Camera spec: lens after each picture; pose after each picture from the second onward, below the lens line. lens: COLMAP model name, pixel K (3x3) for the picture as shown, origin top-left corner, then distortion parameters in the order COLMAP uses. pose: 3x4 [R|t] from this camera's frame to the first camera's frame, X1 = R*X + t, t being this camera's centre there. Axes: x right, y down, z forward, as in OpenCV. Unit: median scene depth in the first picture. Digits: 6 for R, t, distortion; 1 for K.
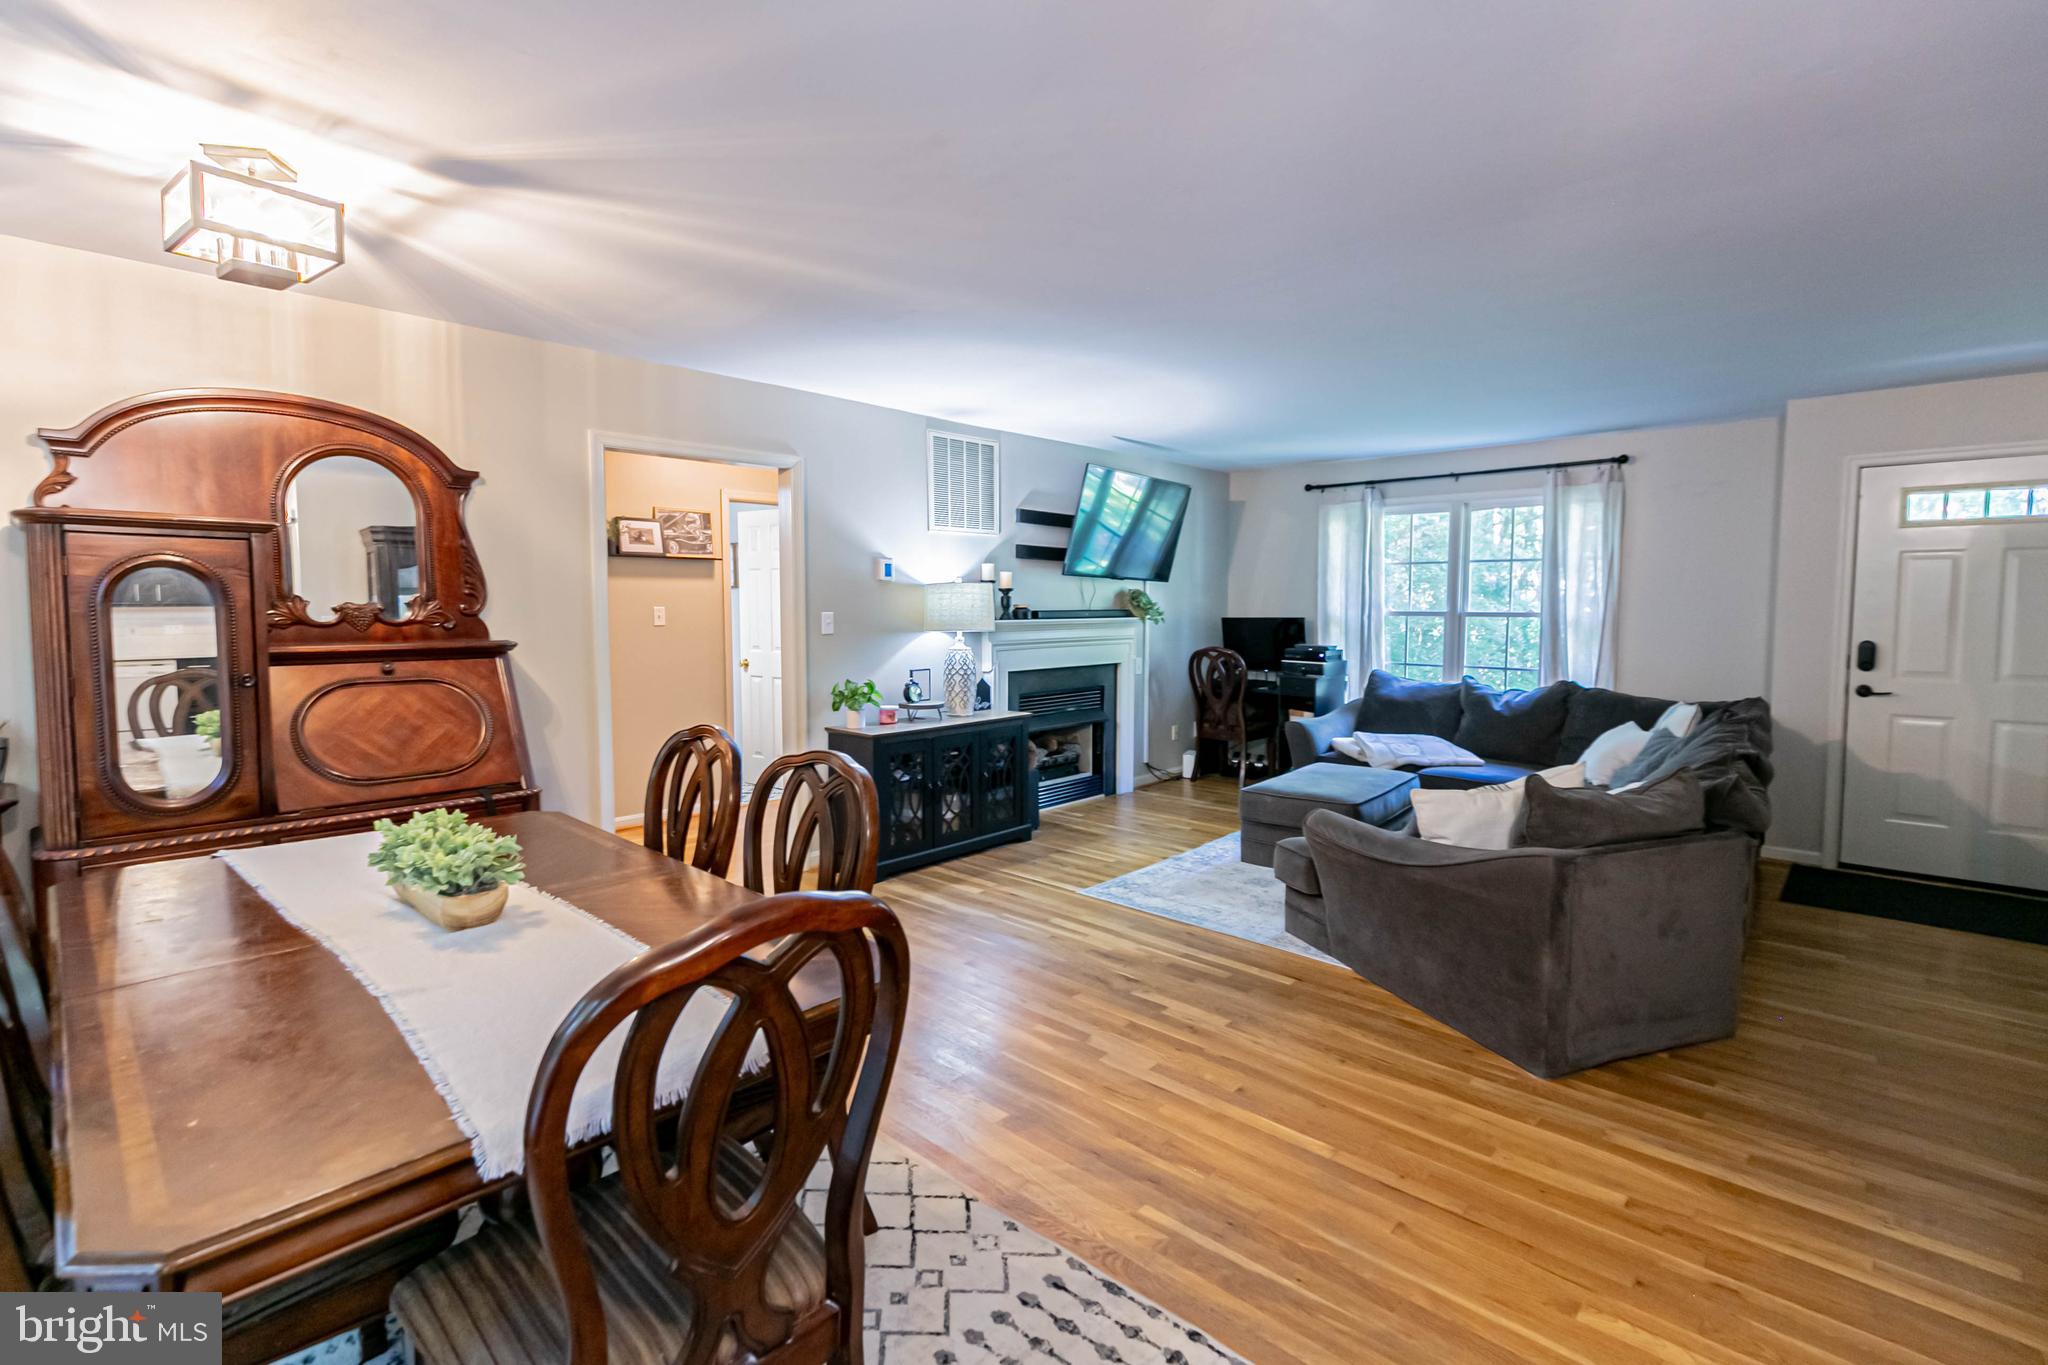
lens RADIAL K [[943.5, 0, 1028.6], [0, 943.5, 666.9], [0, 0, 1]] dist [0.000899, -0.000862]
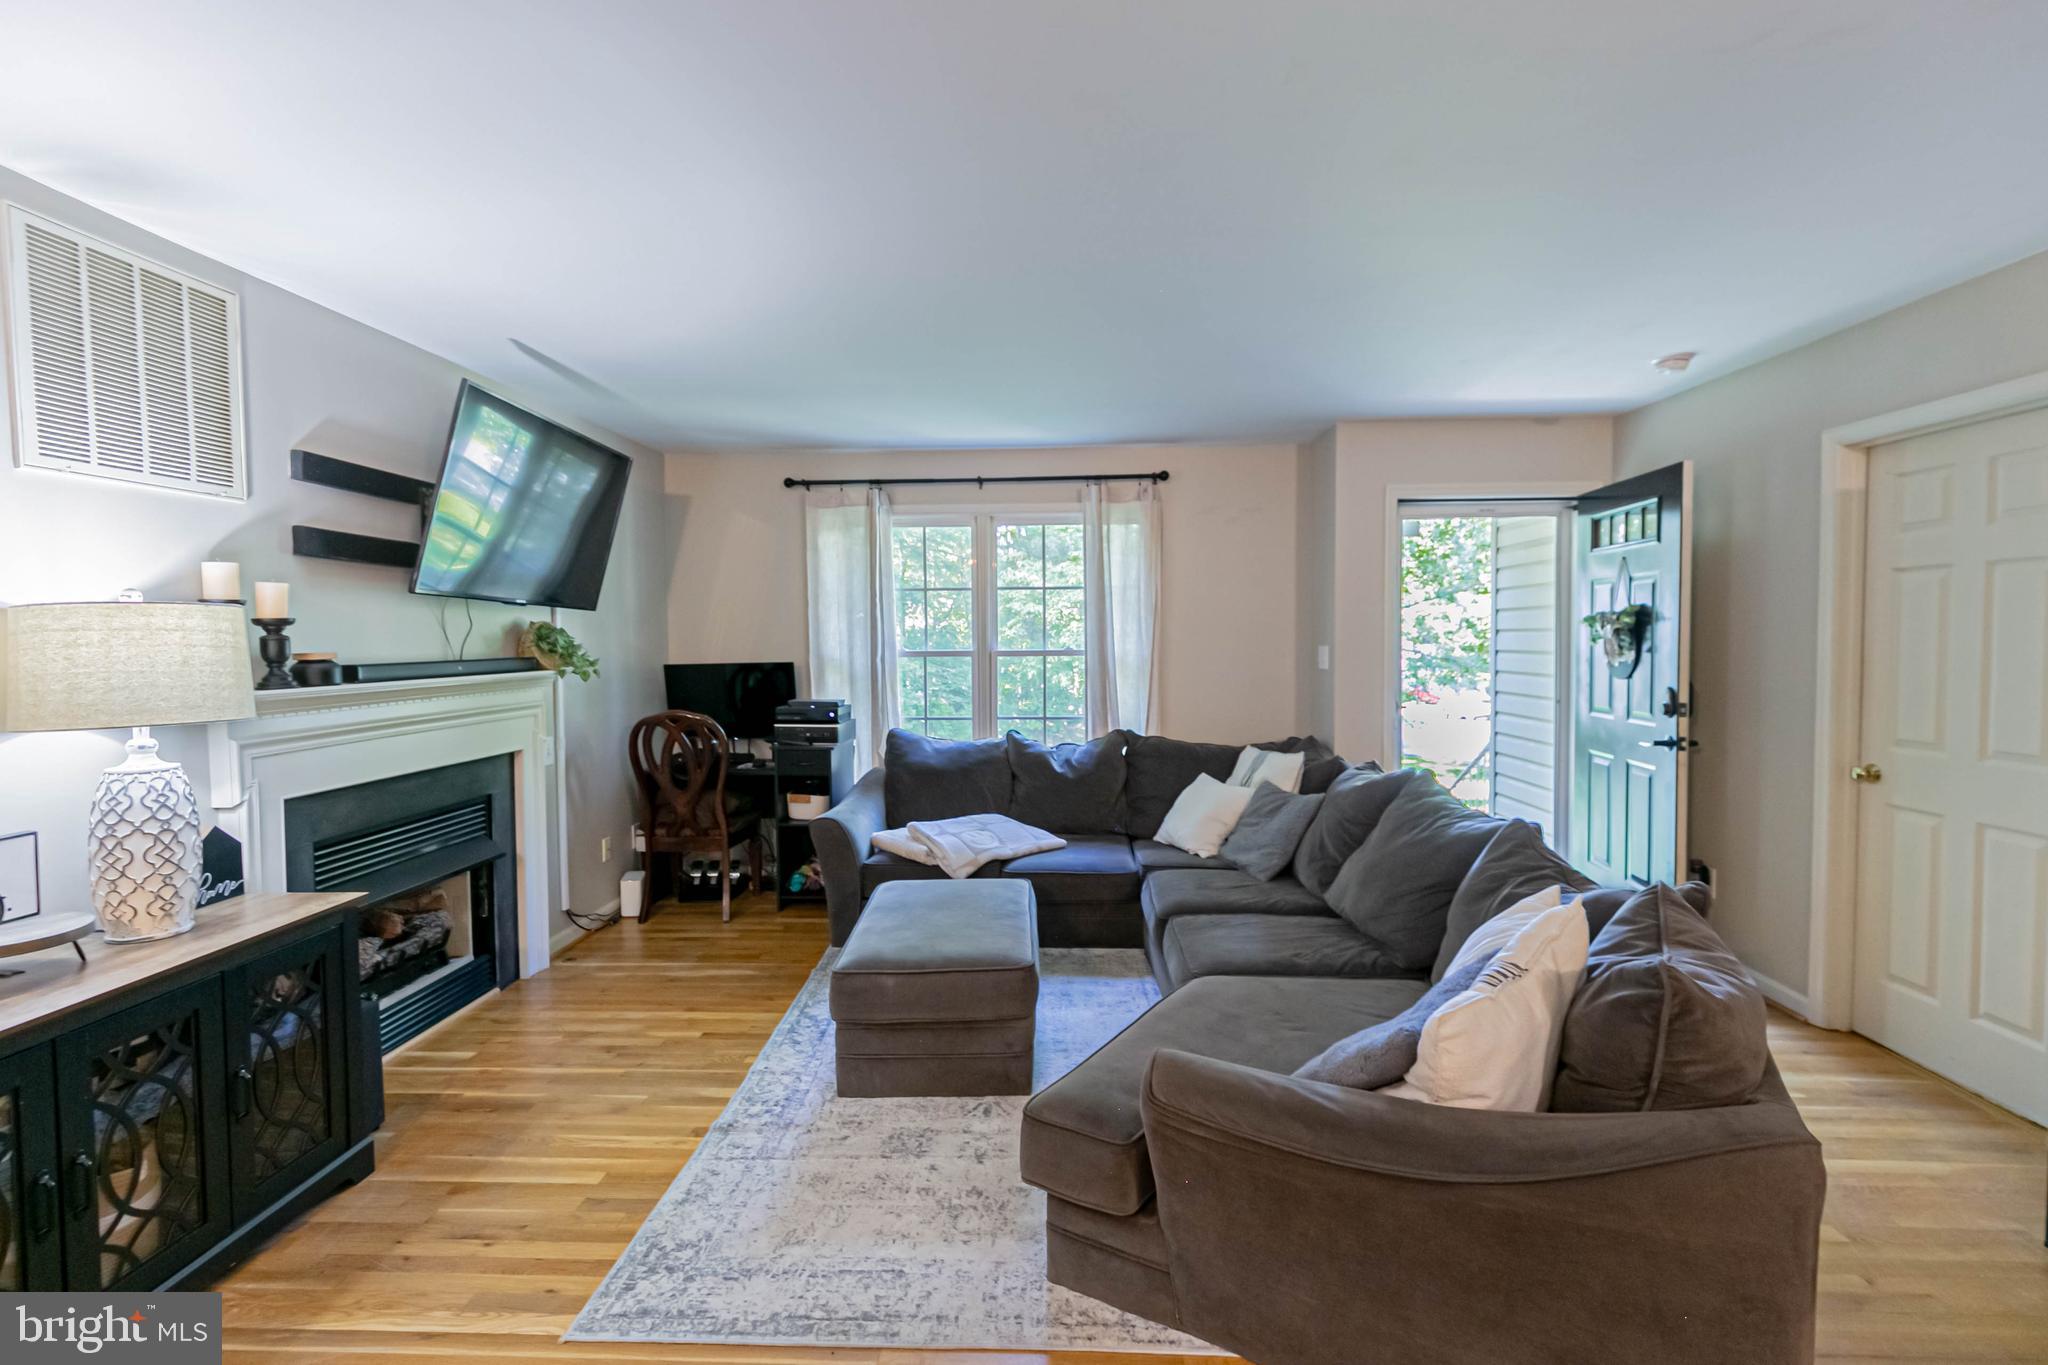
lens RADIAL K [[942.0, 0, 1037.8], [0, 942.0, 668.9], [0, 0, 1]] dist [0.000737, -0.000595]
pose [[0.760046, -0.030785, 0.649140, -0.037207], [0.054219, 0.998399, -0.016134, -0.029969], [-0.647603, 0.047458, 0.760498, 0.393968]]
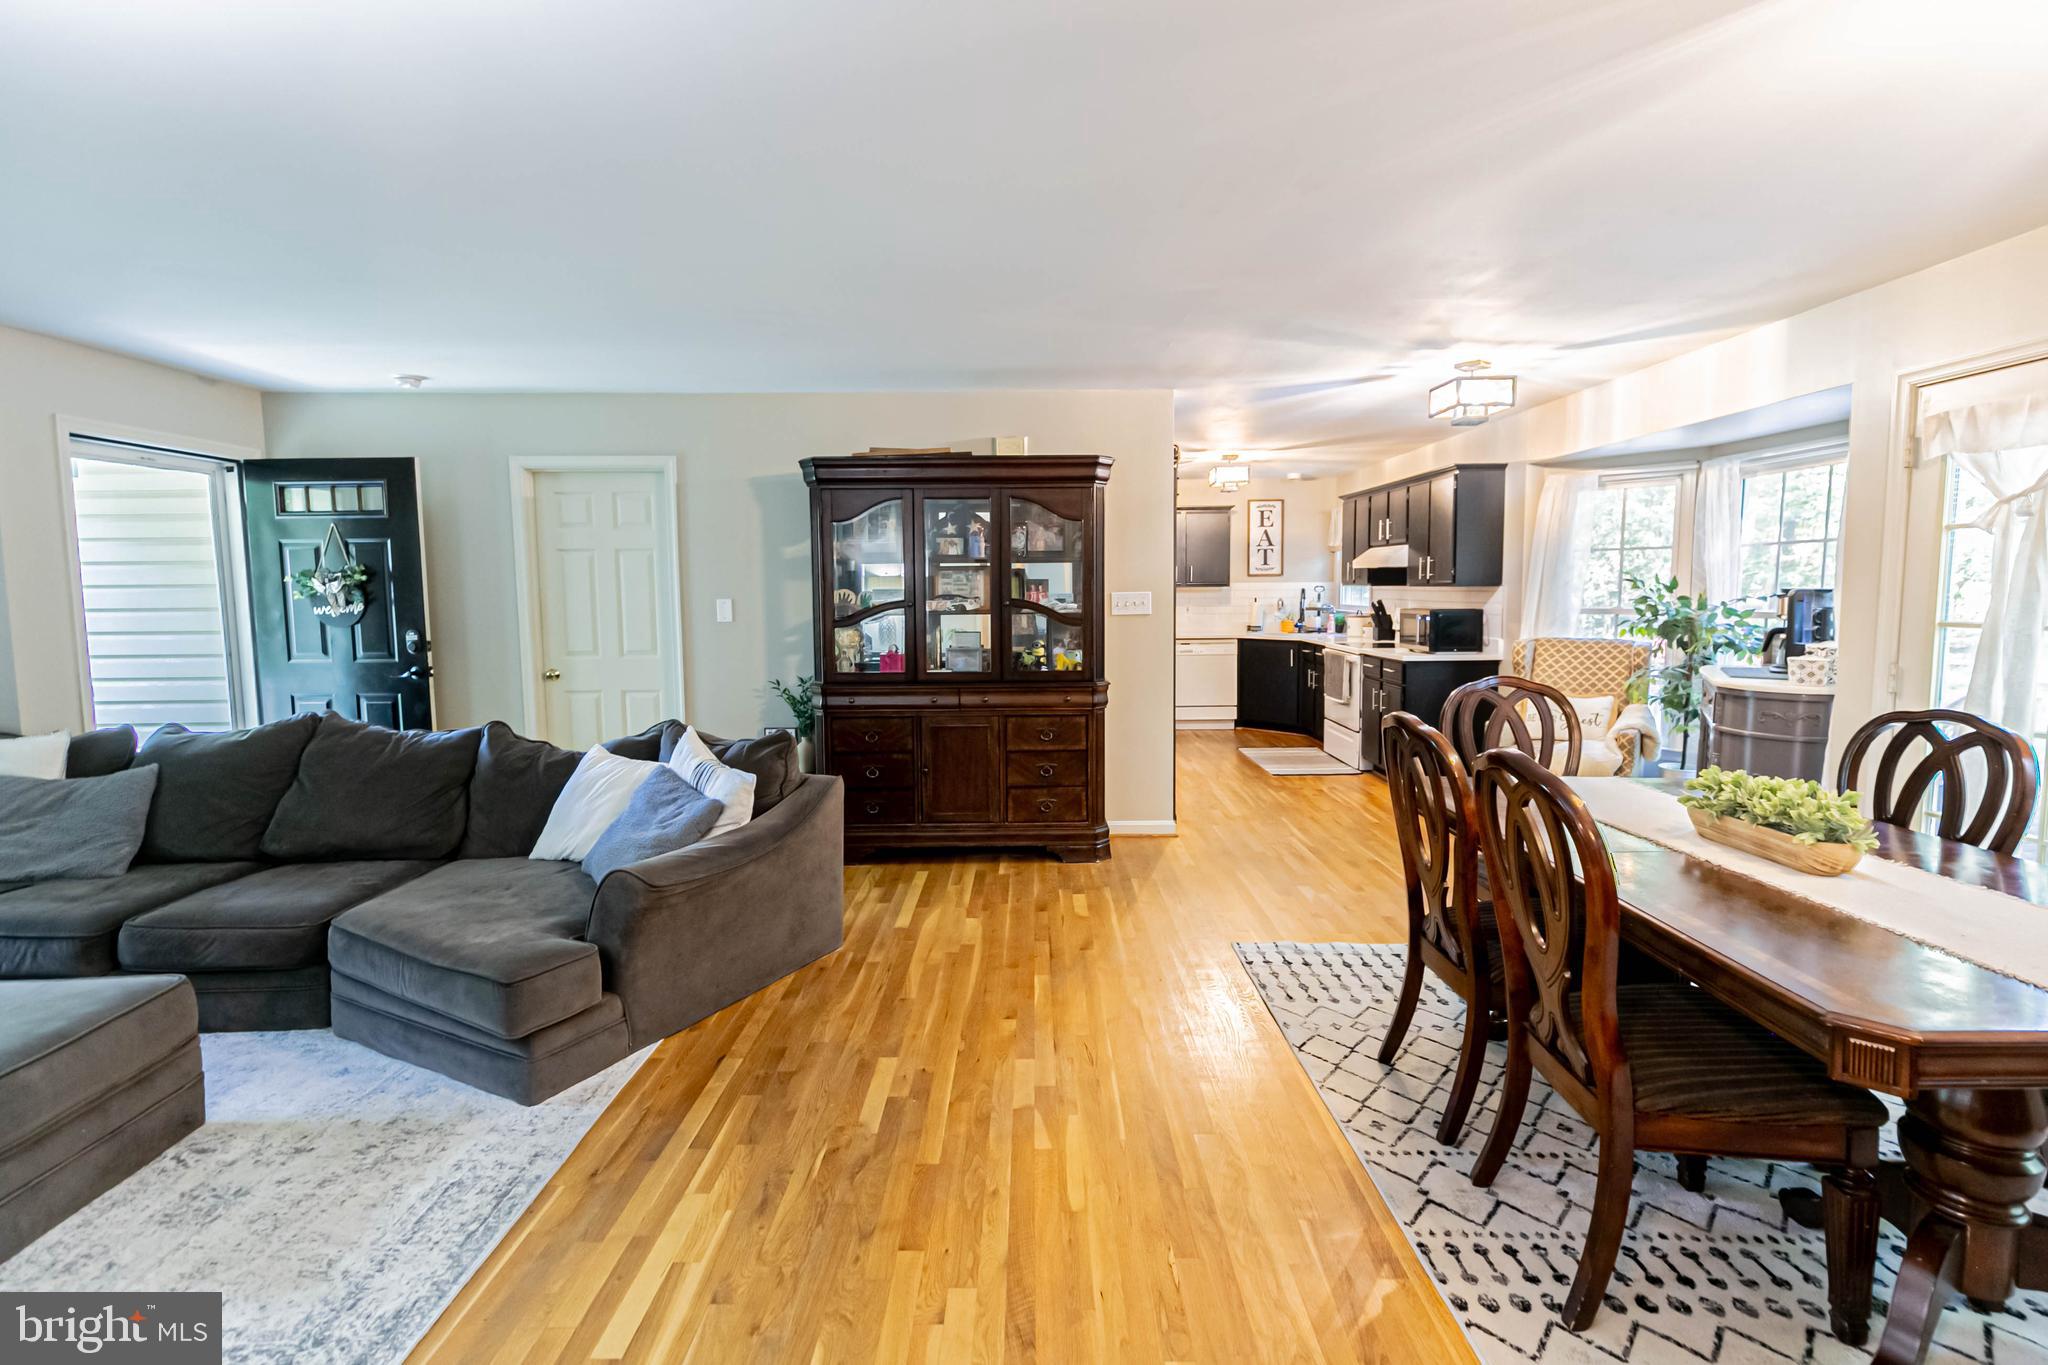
lens RADIAL K [[943.5, 0, 1028.6], [0, 943.5, 666.9], [0, 0, 1]] dist [0.000899, -0.000862]
pose [[-0.686628, -0.055564, 0.724883, -0.260208], [0.057148, 0.989865, 0.130008, -0.048630], [-0.724760, 0.130693, -0.676493, 0.756112]]
